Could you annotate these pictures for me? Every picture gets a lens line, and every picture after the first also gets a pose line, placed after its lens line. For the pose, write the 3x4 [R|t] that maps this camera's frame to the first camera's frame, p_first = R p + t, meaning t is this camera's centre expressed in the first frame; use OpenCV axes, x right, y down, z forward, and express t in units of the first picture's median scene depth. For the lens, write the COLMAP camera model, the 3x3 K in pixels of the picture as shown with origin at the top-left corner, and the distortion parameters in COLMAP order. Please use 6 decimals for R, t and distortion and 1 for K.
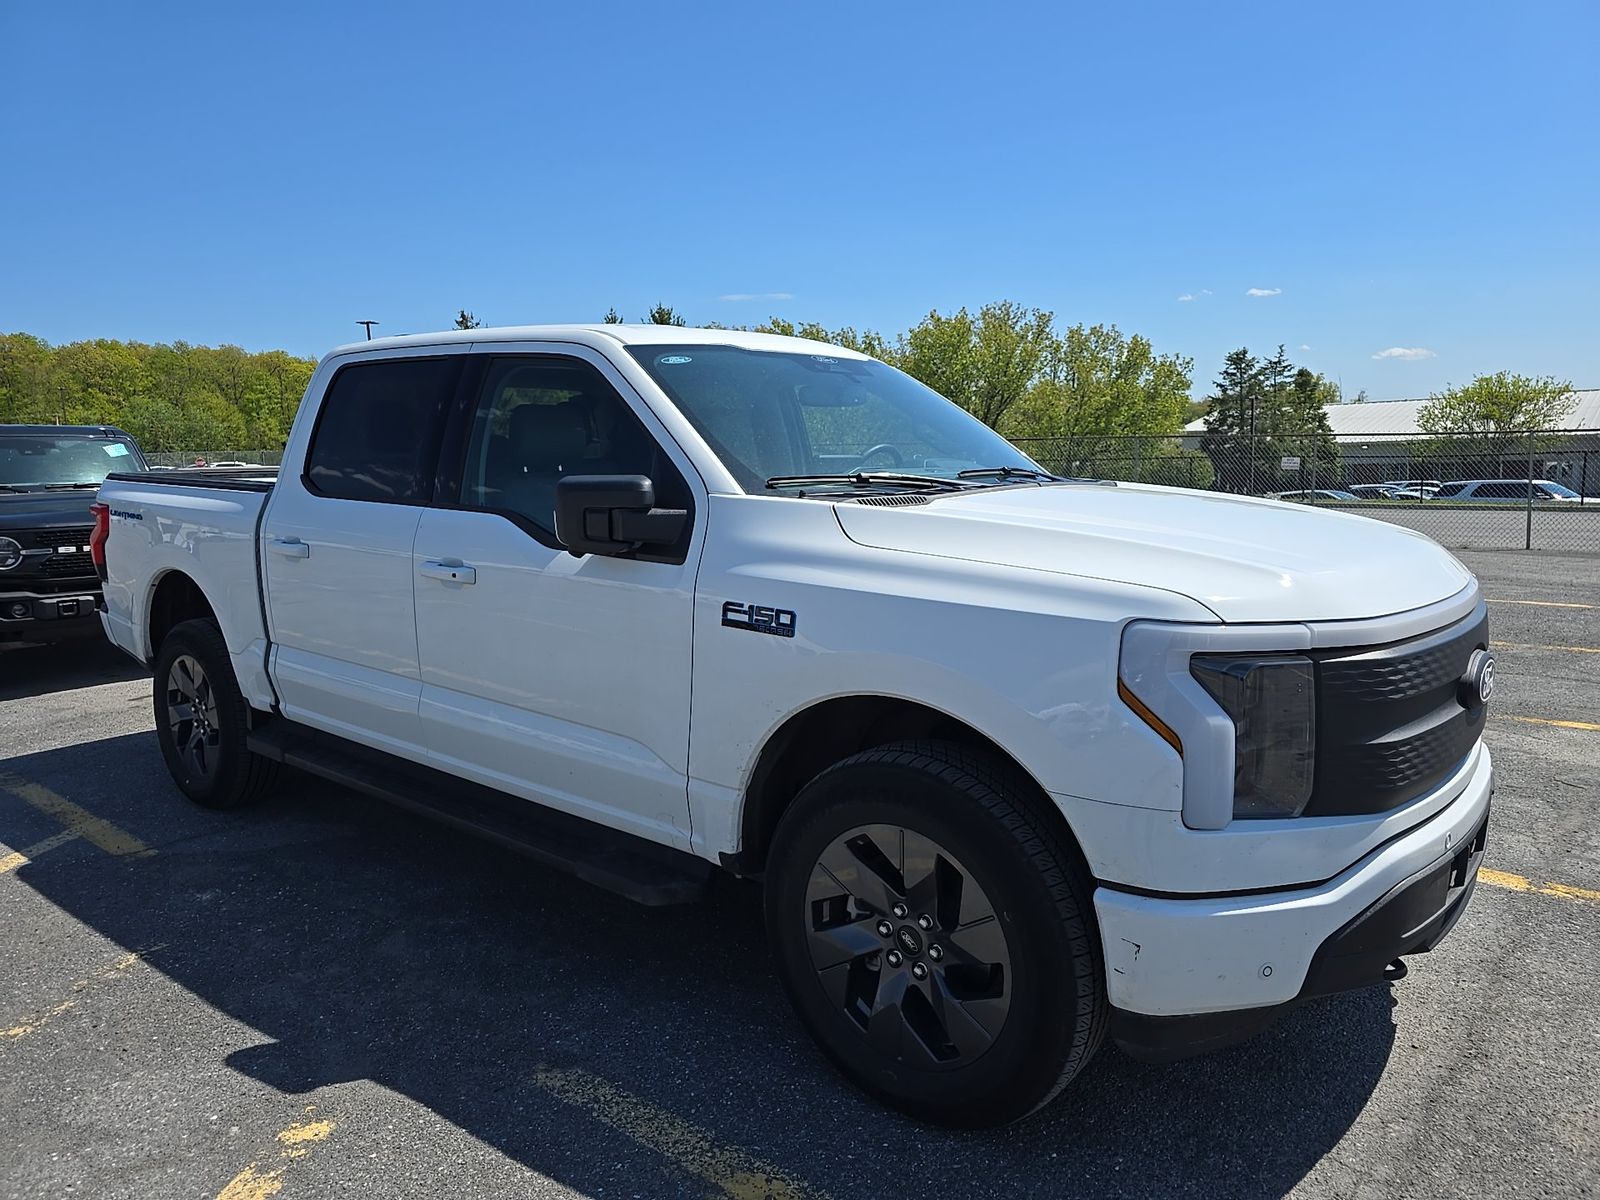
lens RADIAL K [[1092.0, 0, 805.2], [0, 1092.0, 602.3], [0, 0, 1]] dist [0.020527, -0.017316]
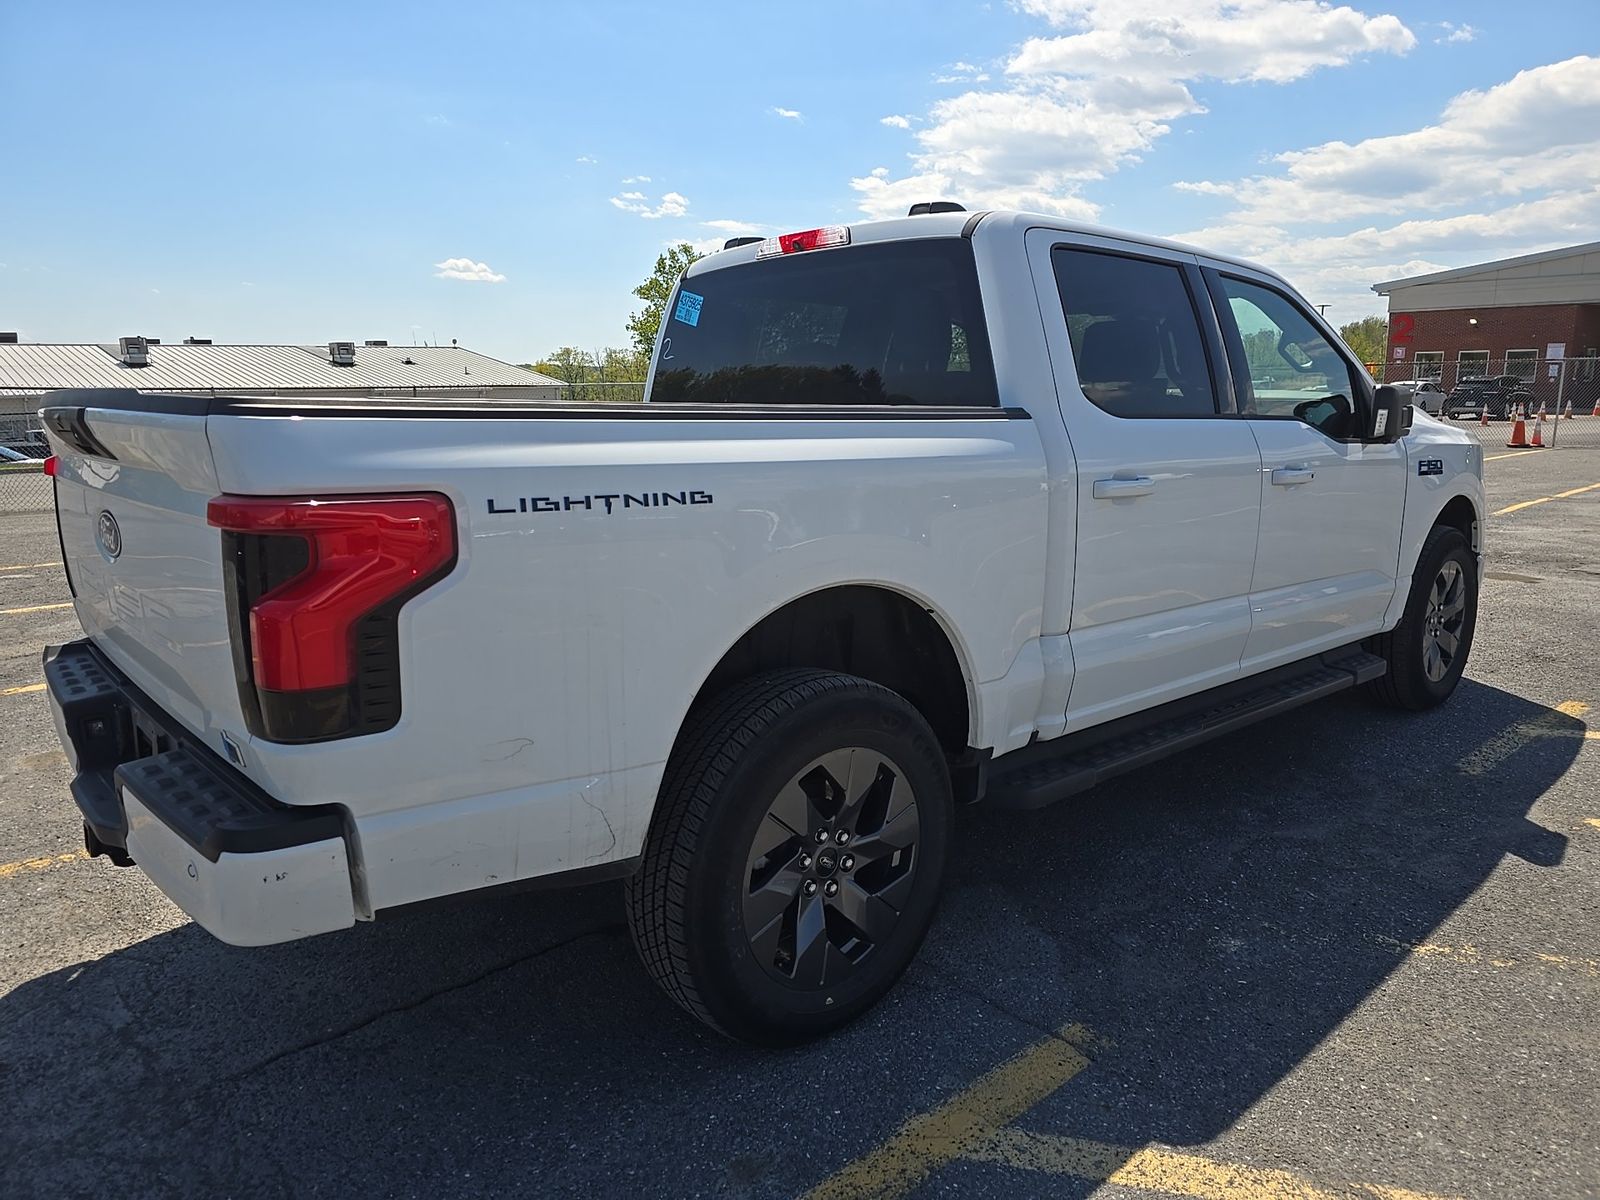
lens RADIAL K [[1092.0, 0, 806.2], [0, 1092.0, 585.9], [0, 0, 1]] dist [0.020527, -0.017316]
pose [[0.151449, -0.156378, 0.976017, -1.289099], [0.141553, 0.980661, 0.135157, -0.118046], [-0.978277, 0.117688, 0.170656, 1.128987]]
